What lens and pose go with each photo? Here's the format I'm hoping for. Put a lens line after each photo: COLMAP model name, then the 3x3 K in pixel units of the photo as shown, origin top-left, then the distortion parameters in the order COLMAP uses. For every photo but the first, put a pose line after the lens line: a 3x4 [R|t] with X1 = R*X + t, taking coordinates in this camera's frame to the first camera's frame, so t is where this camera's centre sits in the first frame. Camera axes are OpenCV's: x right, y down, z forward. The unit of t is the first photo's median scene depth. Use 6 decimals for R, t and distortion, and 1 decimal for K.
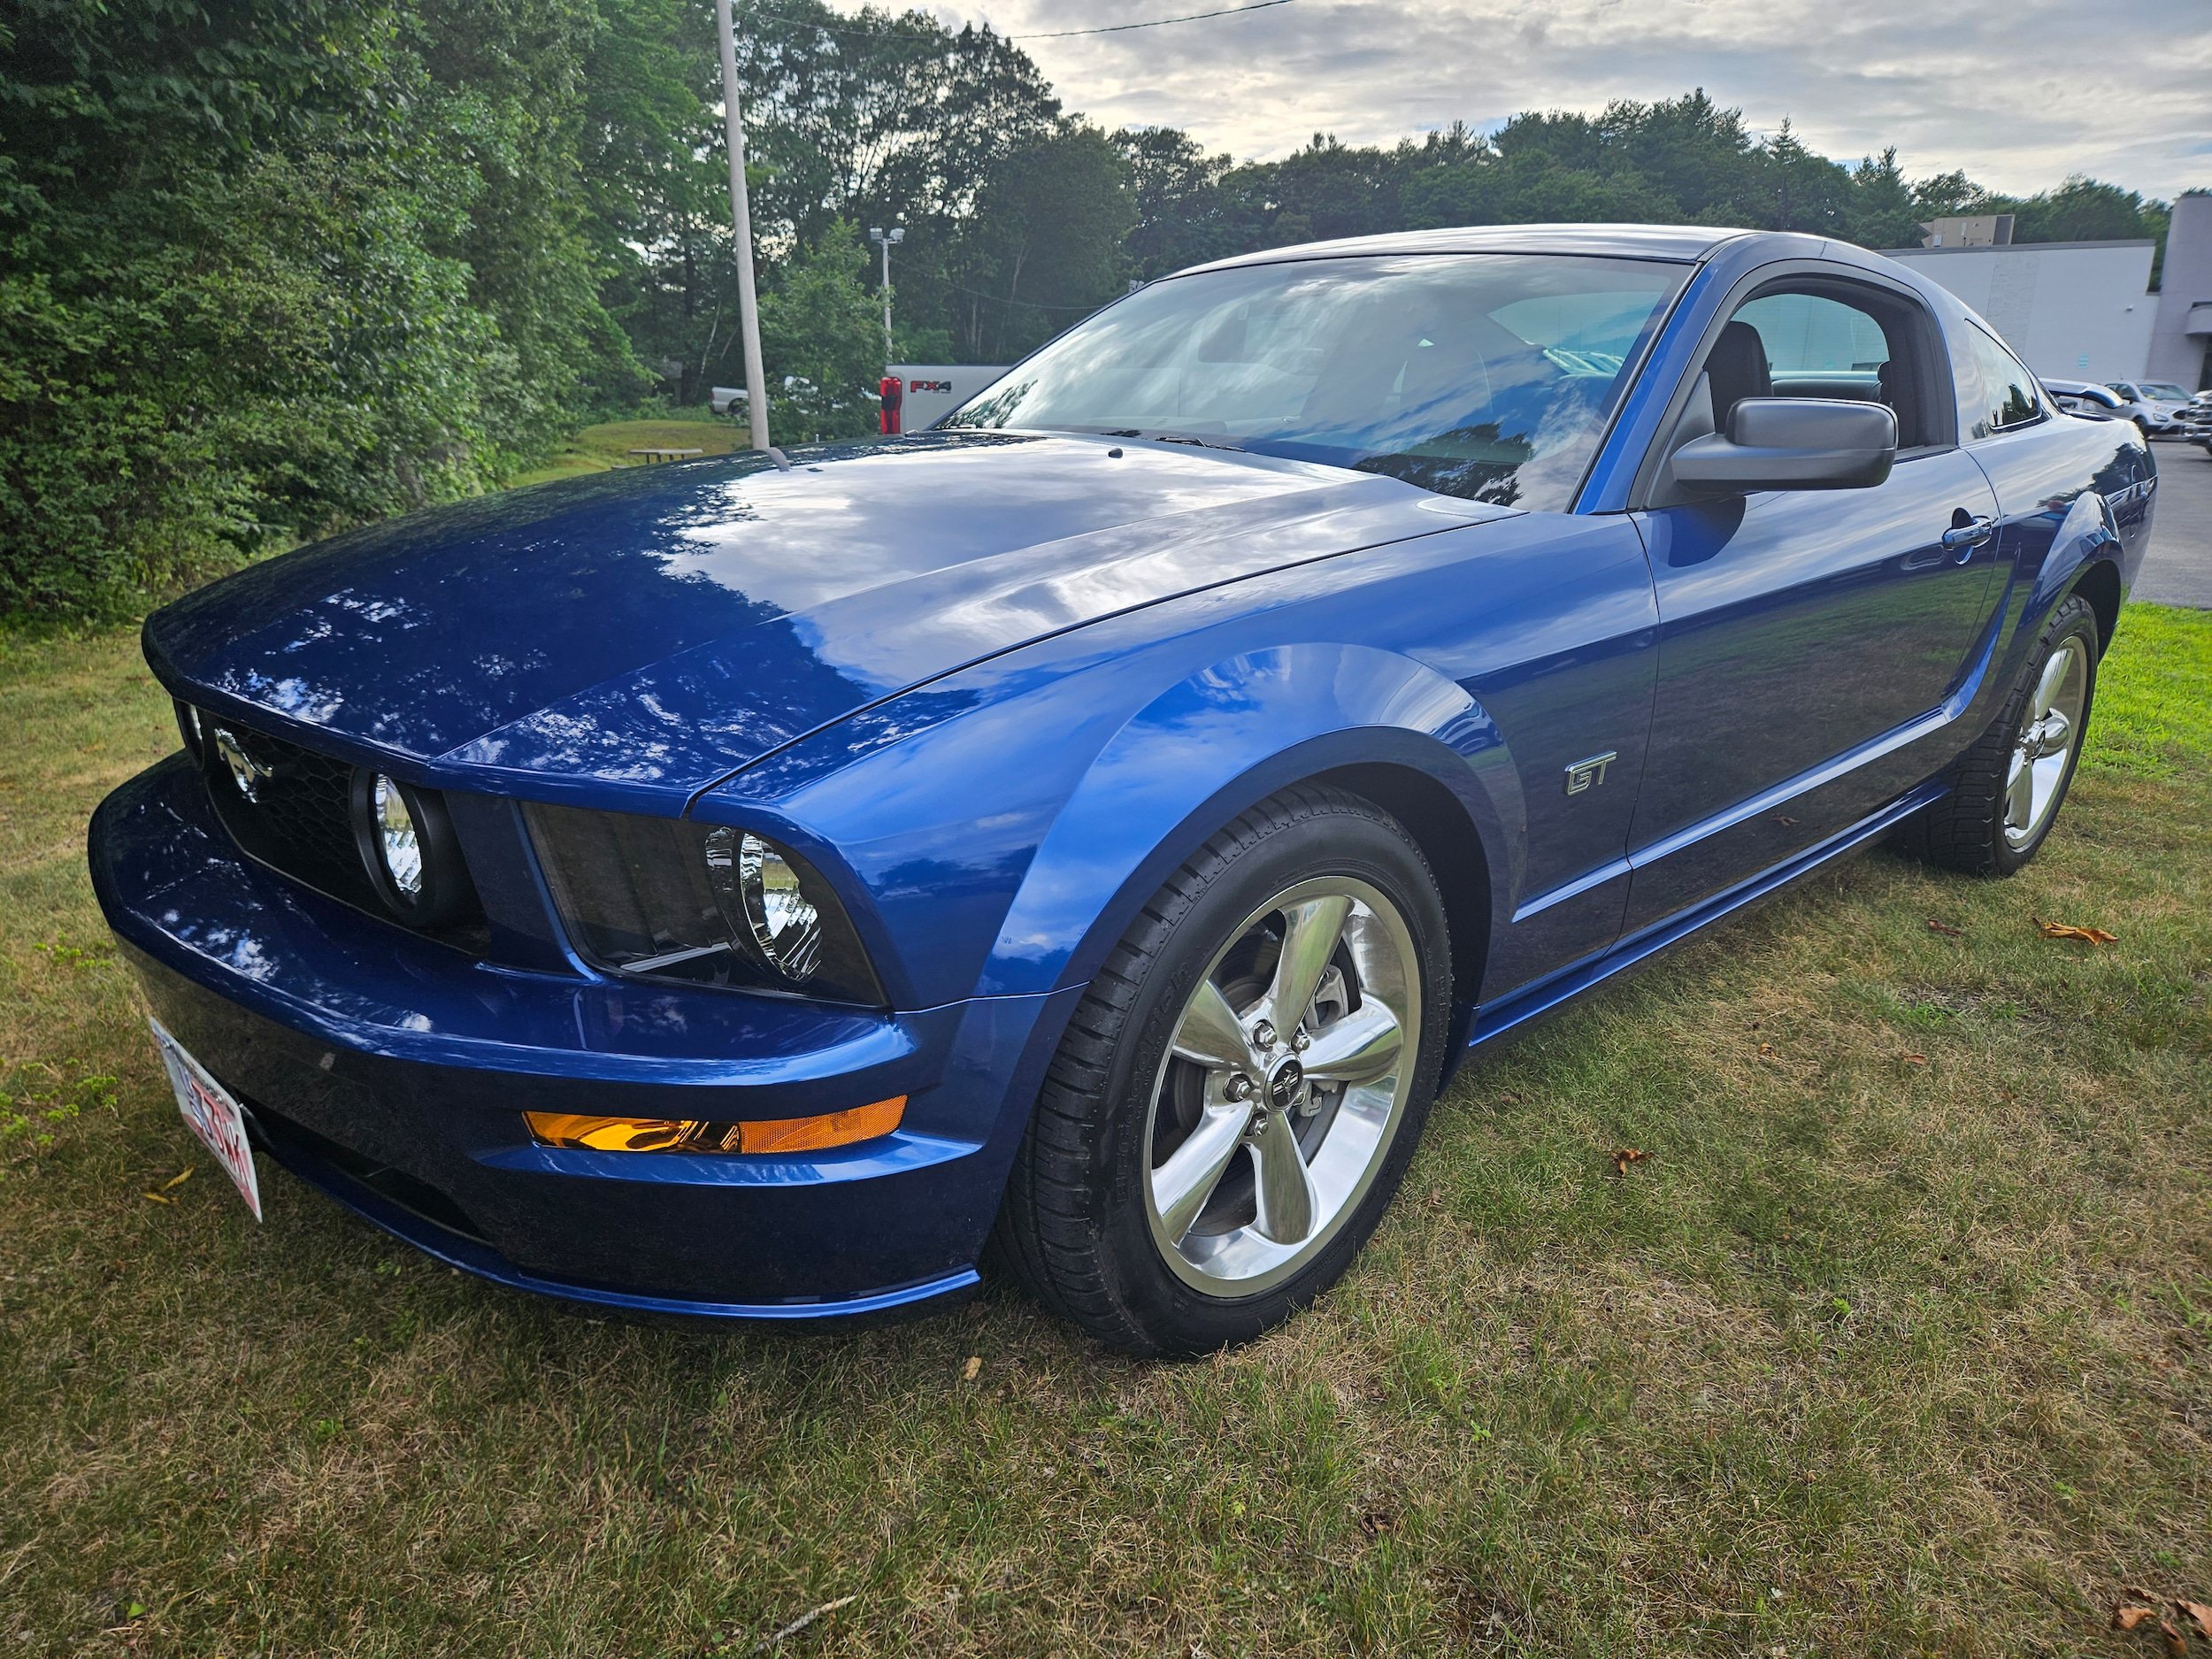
lens RADIAL K [[1538.8, 0, 1050.2], [0, 1538.8, 818.5], [0, 0, 1]] dist [0.083737, -0.085225]
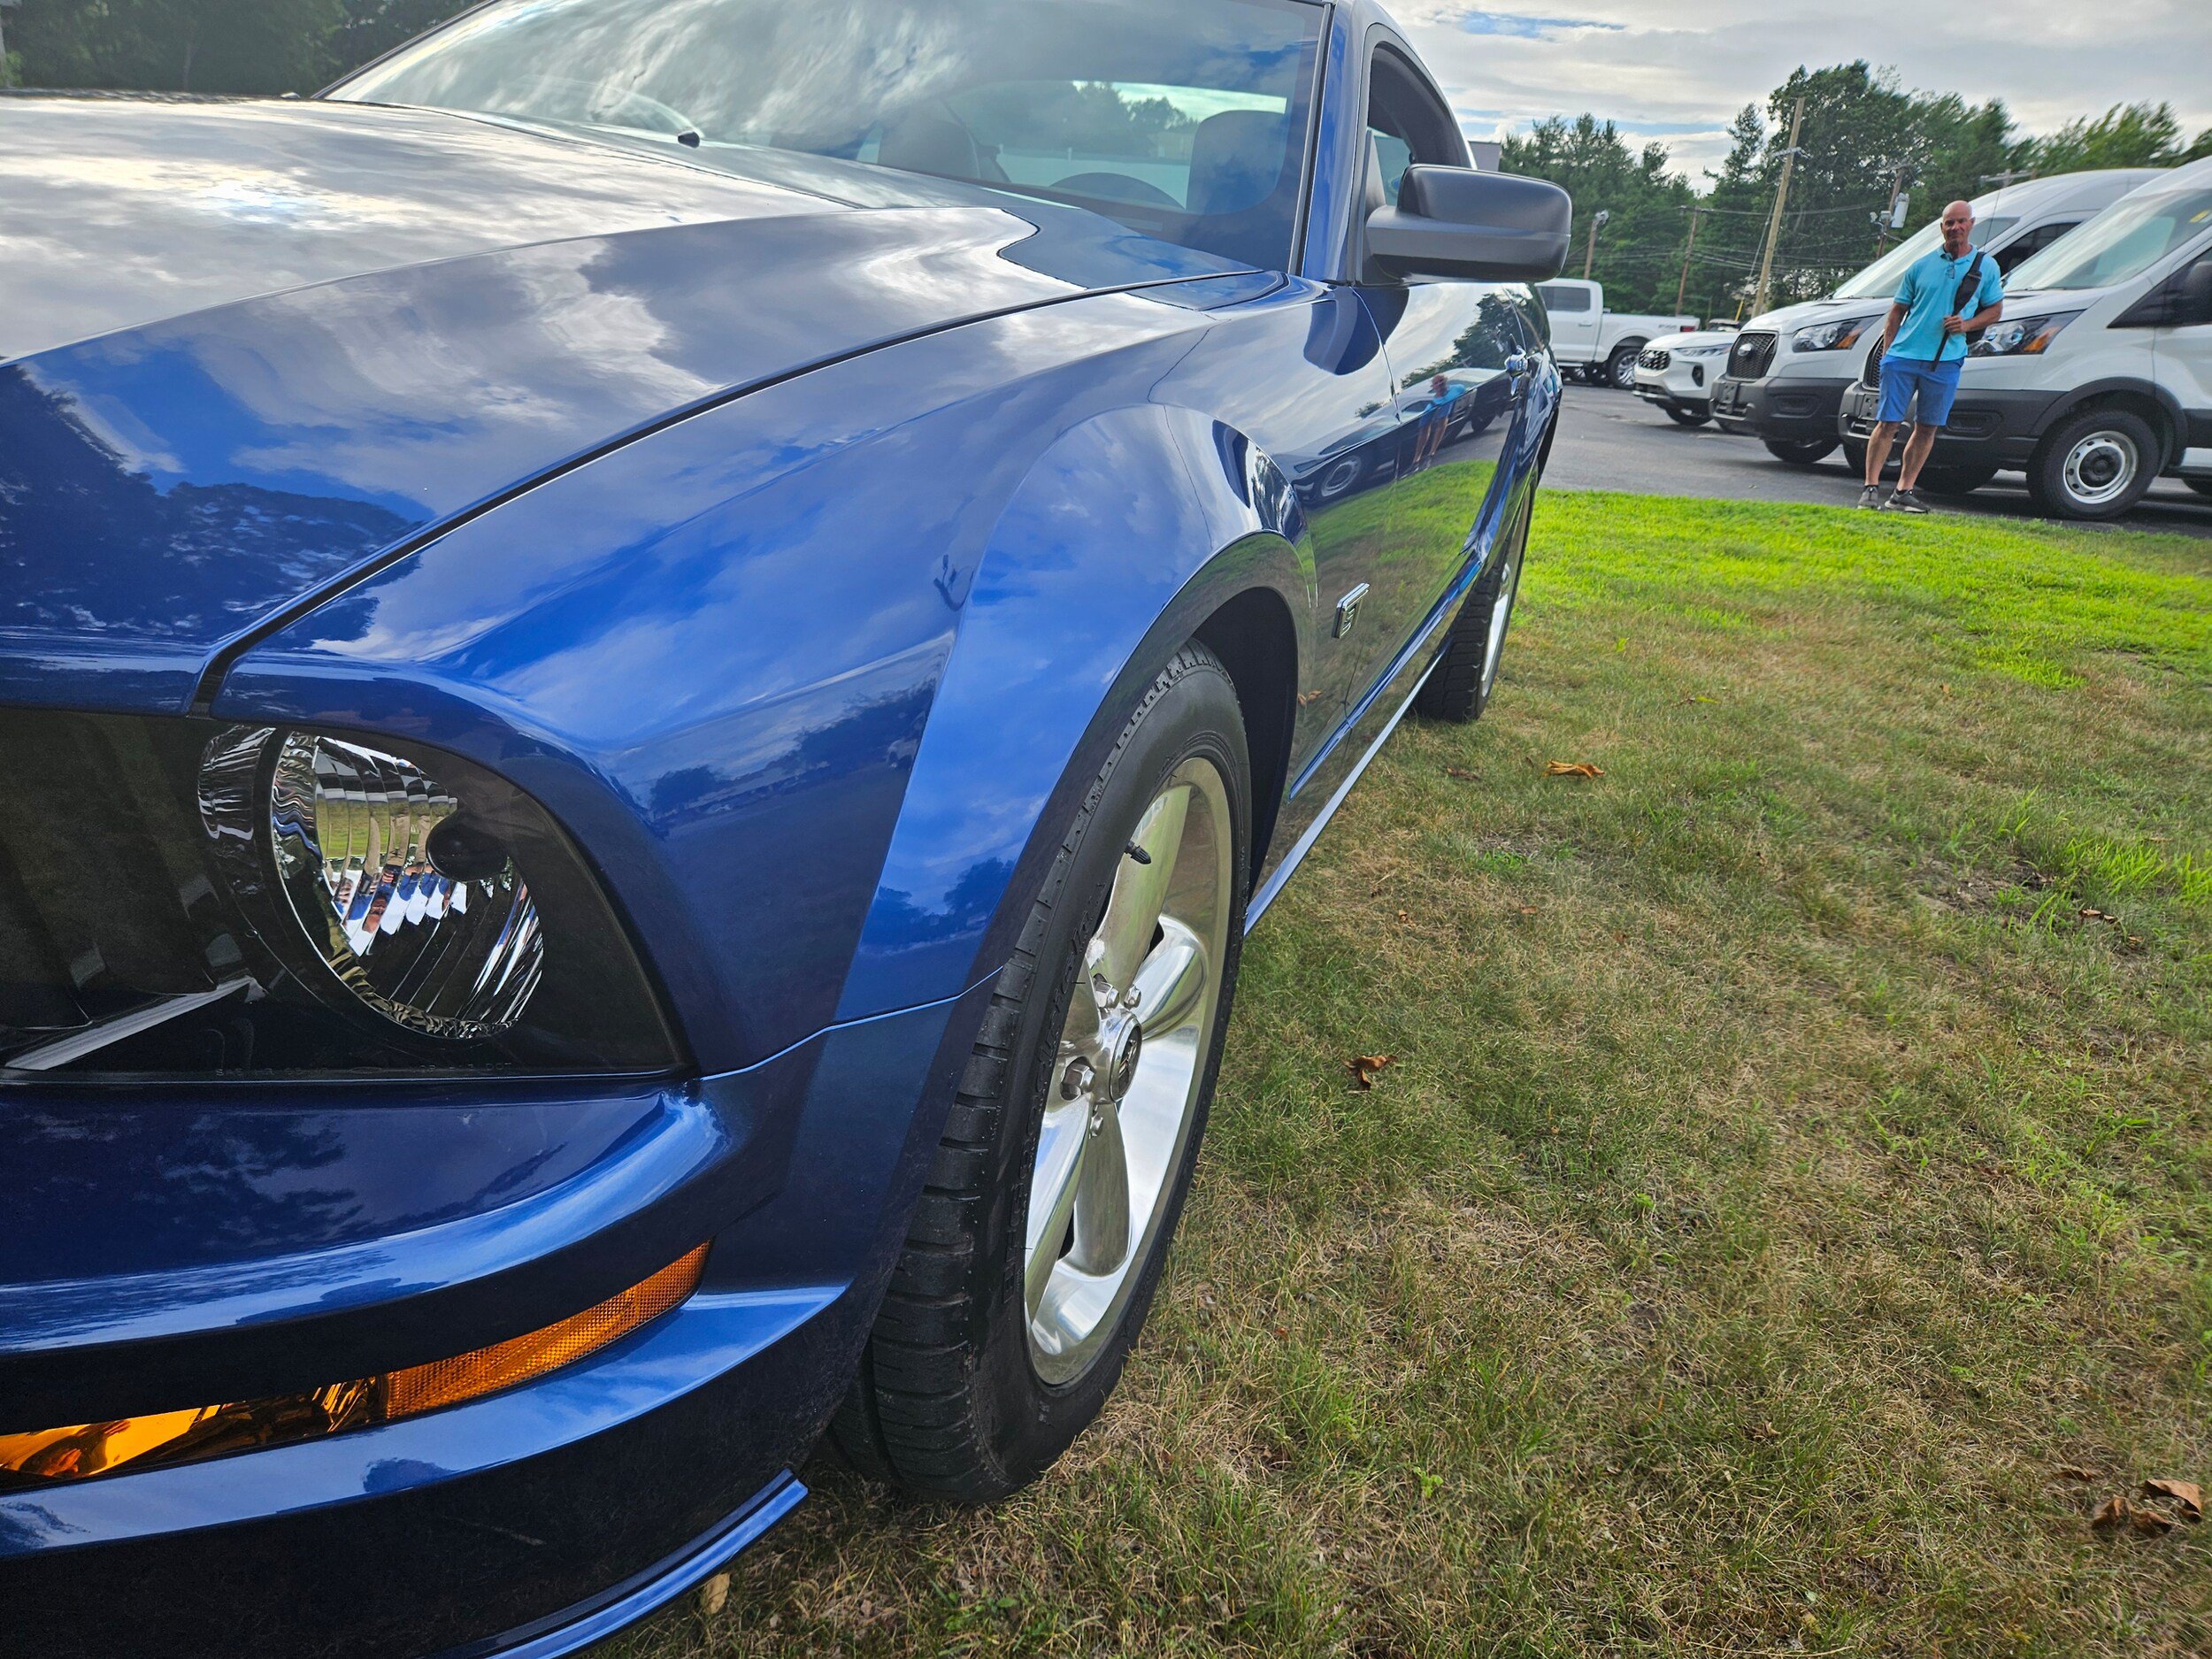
lens RADIAL K [[1535.5, 0, 1078.3], [0, 1535.5, 835.9], [0, 0, 1]] dist [0.077523, -0.070925]
pose [[0.893985, -0.090397, 0.438883, -0.172874], [0.053878, 0.994019, 0.094992, 0.003395], [-0.444845, -0.061276, 0.893509, 0.413559]]
